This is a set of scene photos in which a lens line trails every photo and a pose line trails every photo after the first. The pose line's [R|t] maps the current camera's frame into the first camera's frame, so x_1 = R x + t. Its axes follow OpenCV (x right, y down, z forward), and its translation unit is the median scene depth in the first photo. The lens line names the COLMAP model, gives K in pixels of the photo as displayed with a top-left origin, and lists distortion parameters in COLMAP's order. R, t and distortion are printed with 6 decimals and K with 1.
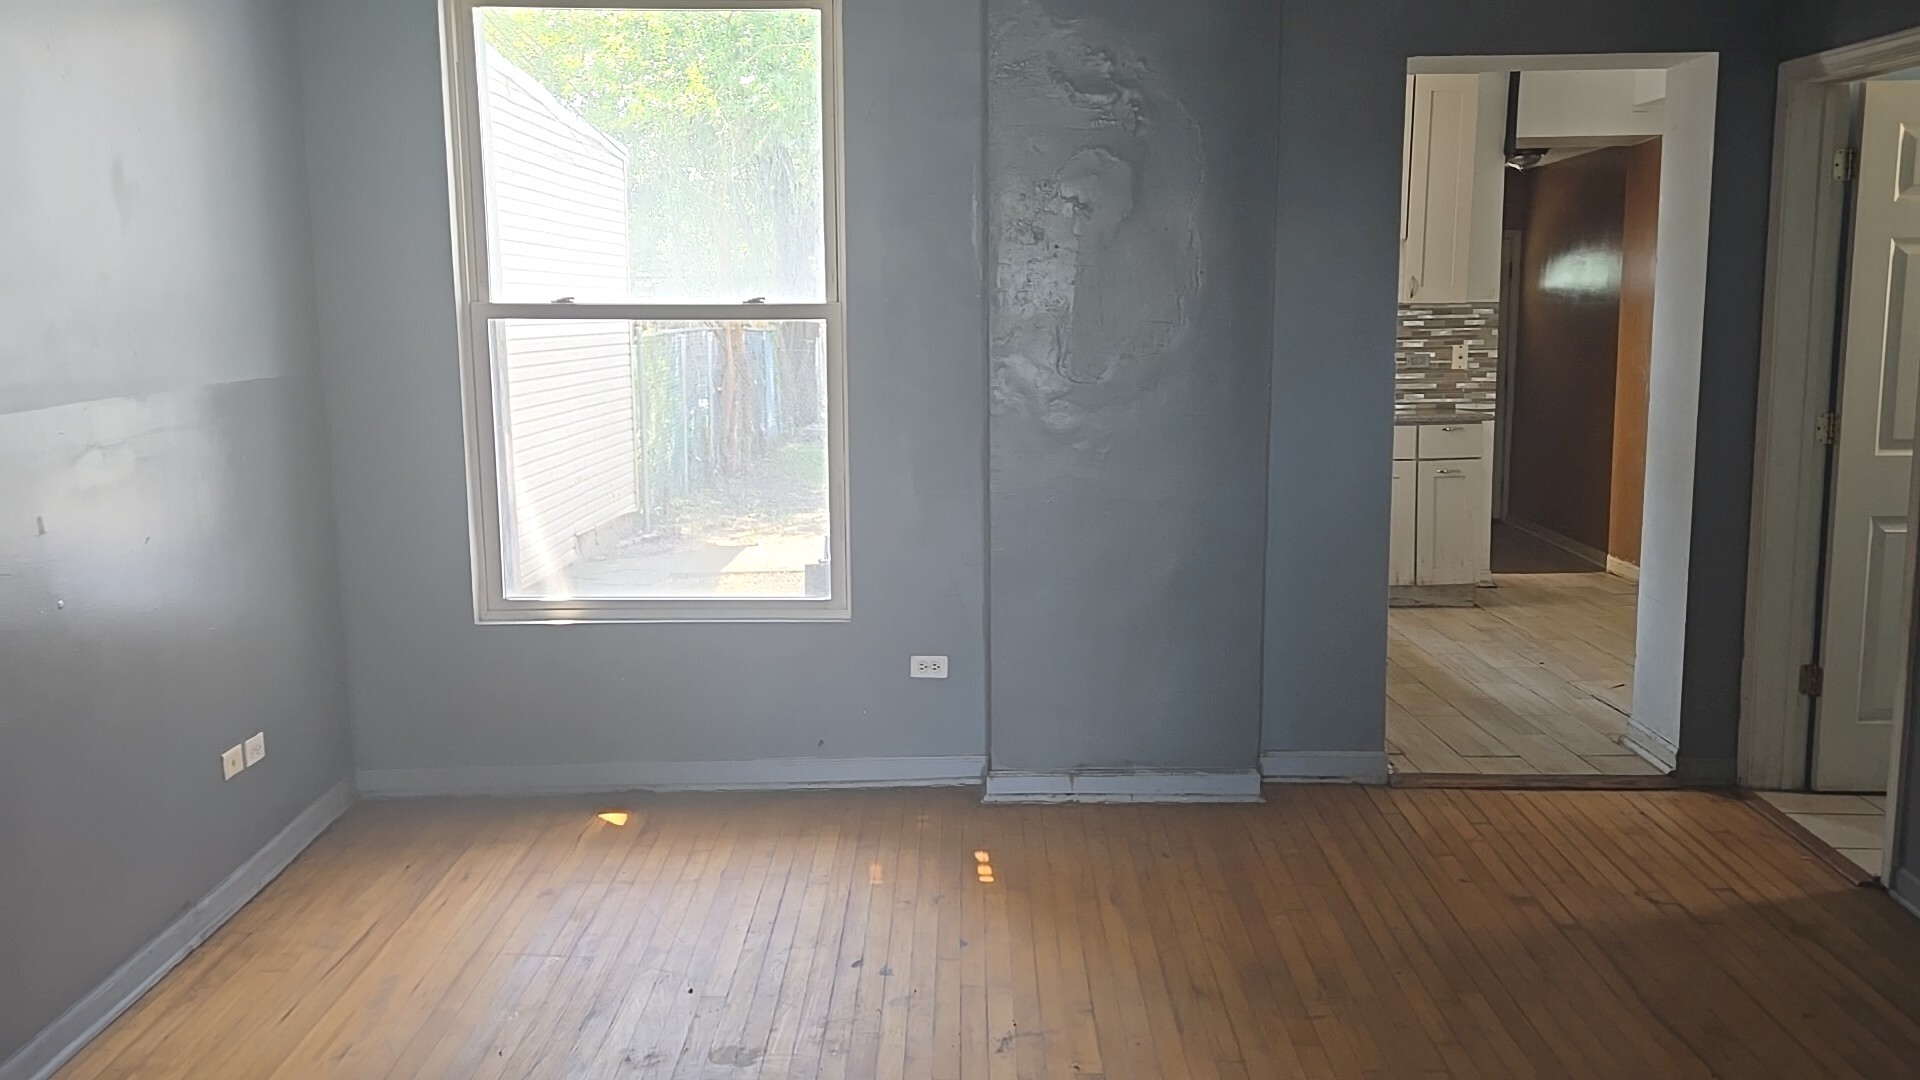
lens RADIAL K [[1706.1, 0, 964.2], [0, 1706.1, 540.0], [0, 0, 1]] dist [0.028064, 0.008150]
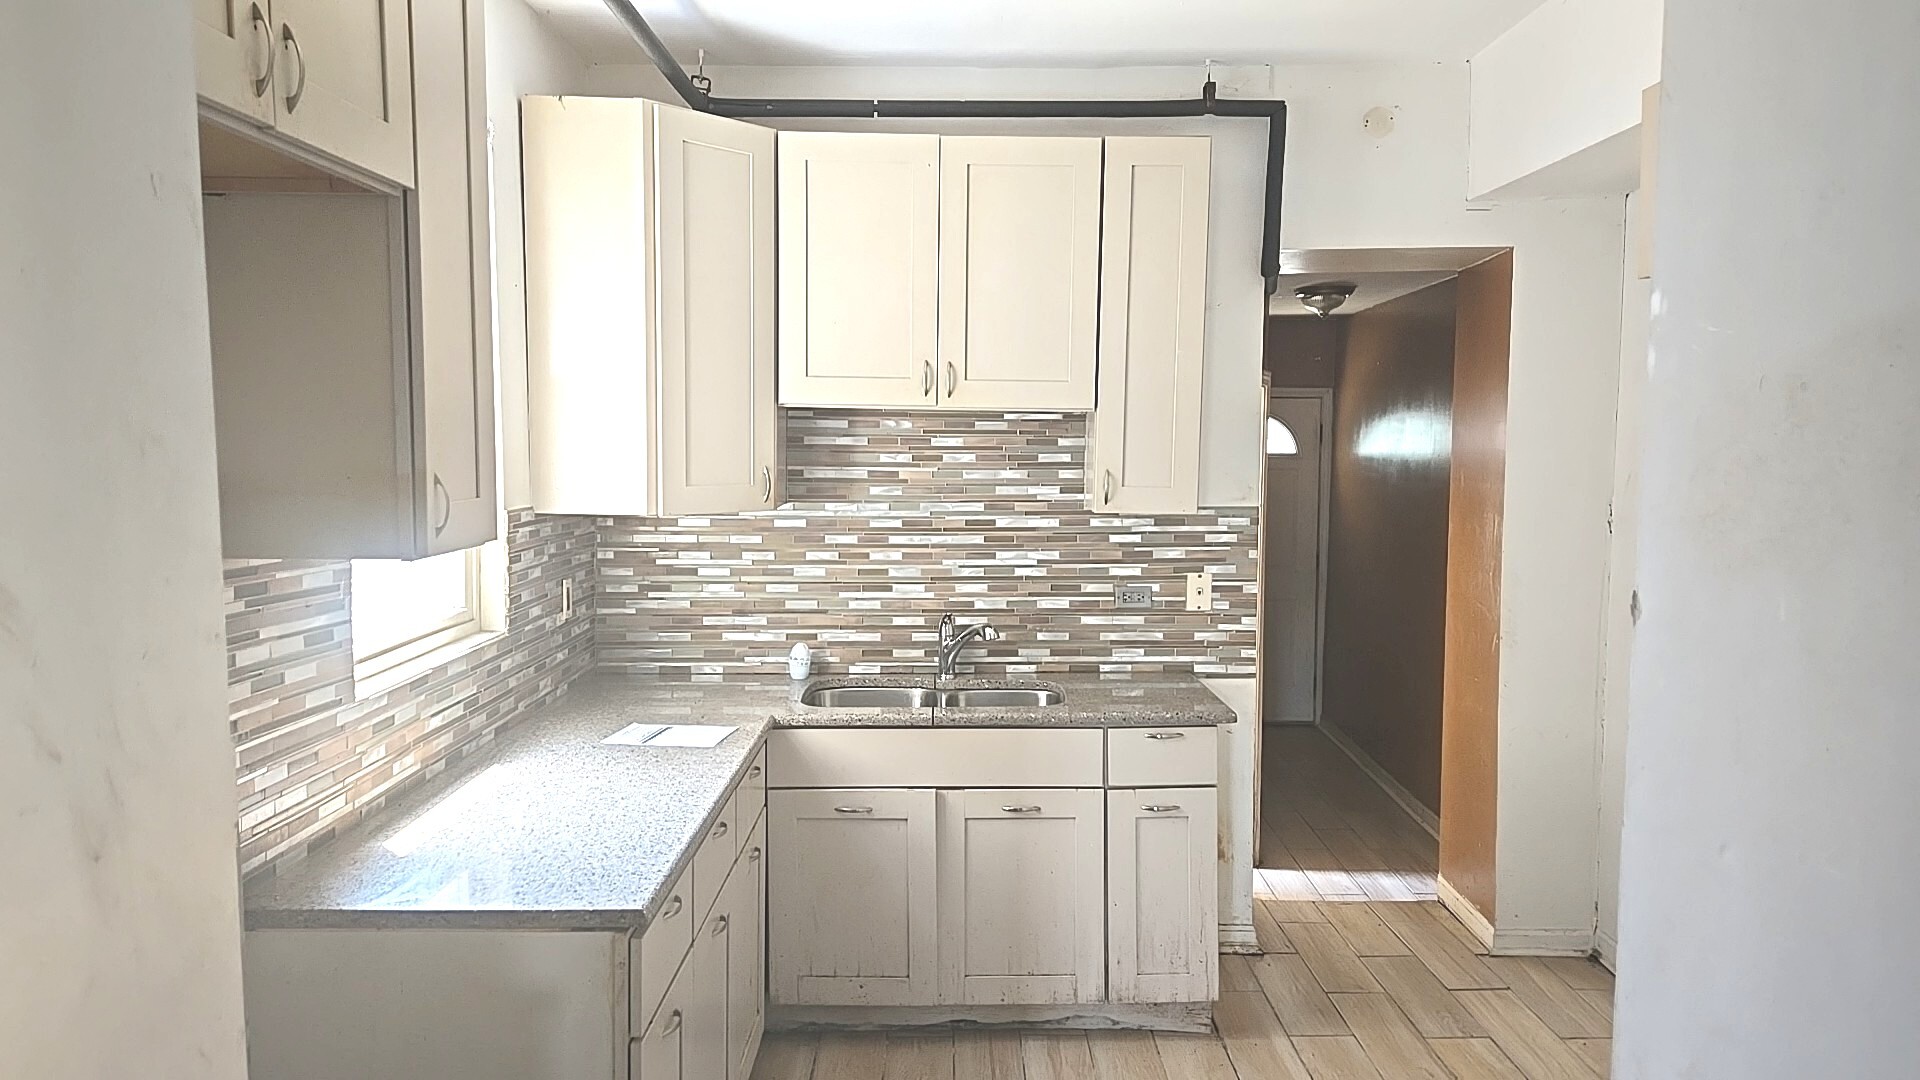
lens RADIAL K [[1280.4, 0, 957.4], [0, 1280.4, 540.5], [0, 0, 1]] dist [0.055334, -0.036039]
pose [[0.999955, 0.008606, 0.003902, 0.198301], [-0.008385, 0.998532, -0.053507, -0.099755], [-0.004357, 0.053472, 0.998560, 0.525388]]
